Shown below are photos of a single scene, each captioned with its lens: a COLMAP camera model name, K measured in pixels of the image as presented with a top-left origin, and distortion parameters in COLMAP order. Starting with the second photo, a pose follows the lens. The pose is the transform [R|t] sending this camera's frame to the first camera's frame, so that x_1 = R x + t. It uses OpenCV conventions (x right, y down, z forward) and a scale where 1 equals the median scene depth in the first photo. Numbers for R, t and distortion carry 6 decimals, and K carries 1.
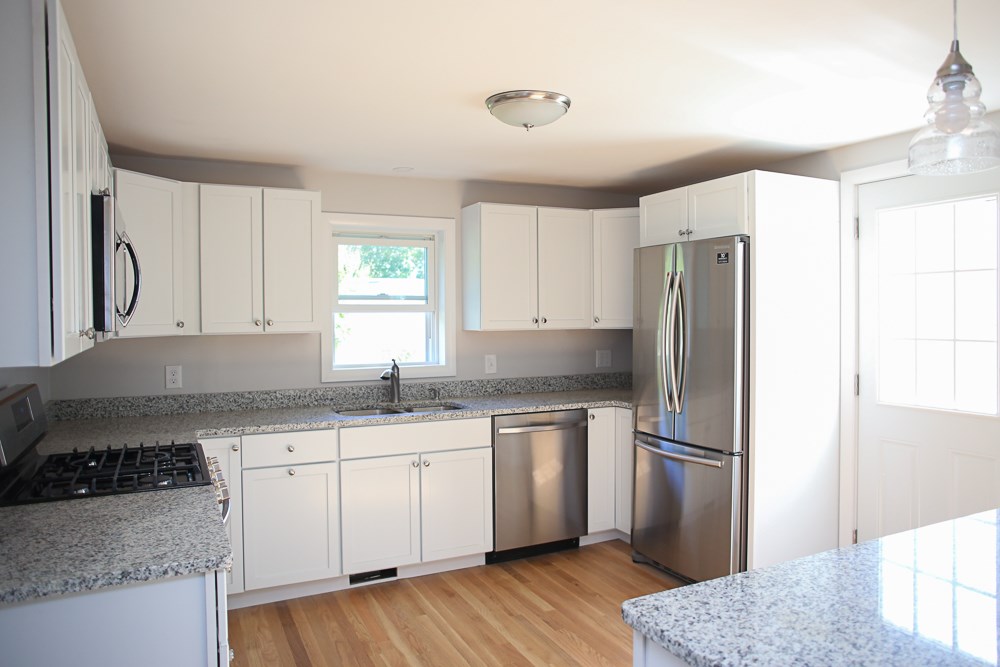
lens RADIAL K [[714.8, 0, 529.0], [0, 714.8, 332.5], [0, 0, 1]] dist [-0.063414, 0.000011]
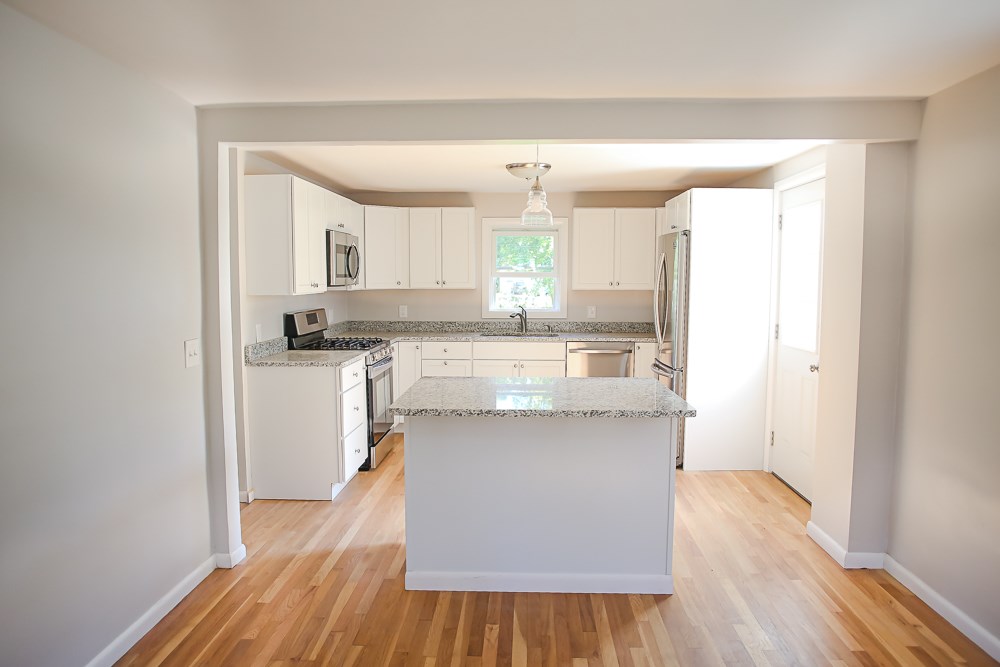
lens RADIAL K [[701.5, 0, 505.8], [0, 701.5, 337.7], [0, 0, 1]] dist [-0.098592, 0.073034]
pose [[0.872890, 0.049300, -0.485420, 0.582449], [-0.019868, 0.997648, 0.065596, 0.005146], [0.487512, -0.047614, 0.871817, -0.445024]]
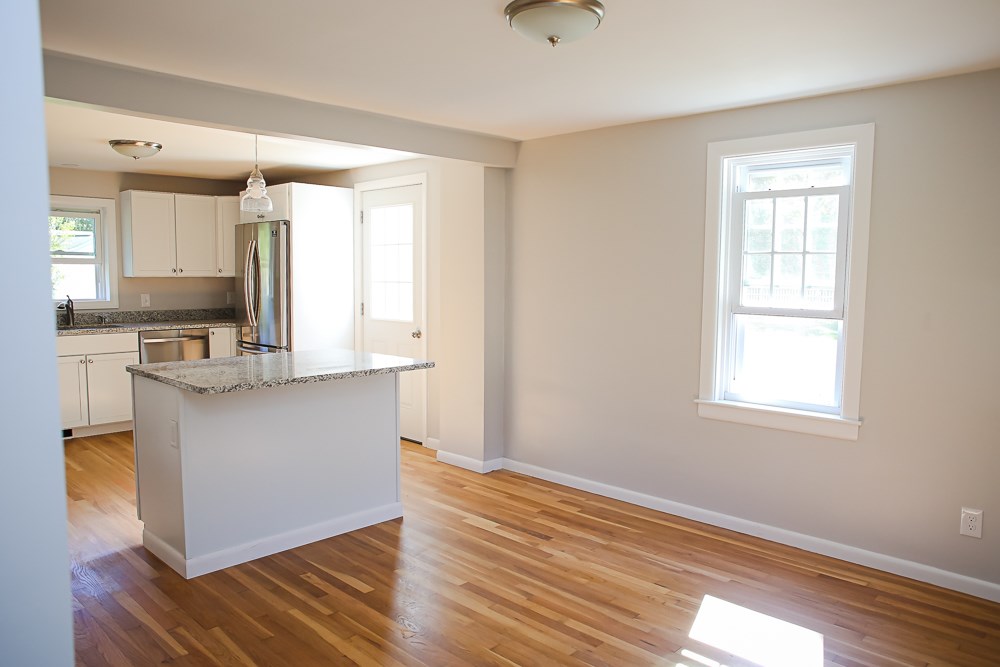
lens RADIAL K [[701.5, 0, 505.8], [0, 701.5, 337.7], [0, 0, 1]] dist [-0.098592, 0.073034]
pose [[0.945544, -0.015973, 0.325103, 0.209443], [-0.005757, 0.997818, 0.065768, 0.026933], [-0.325445, -0.064058, 0.943389, -0.636901]]
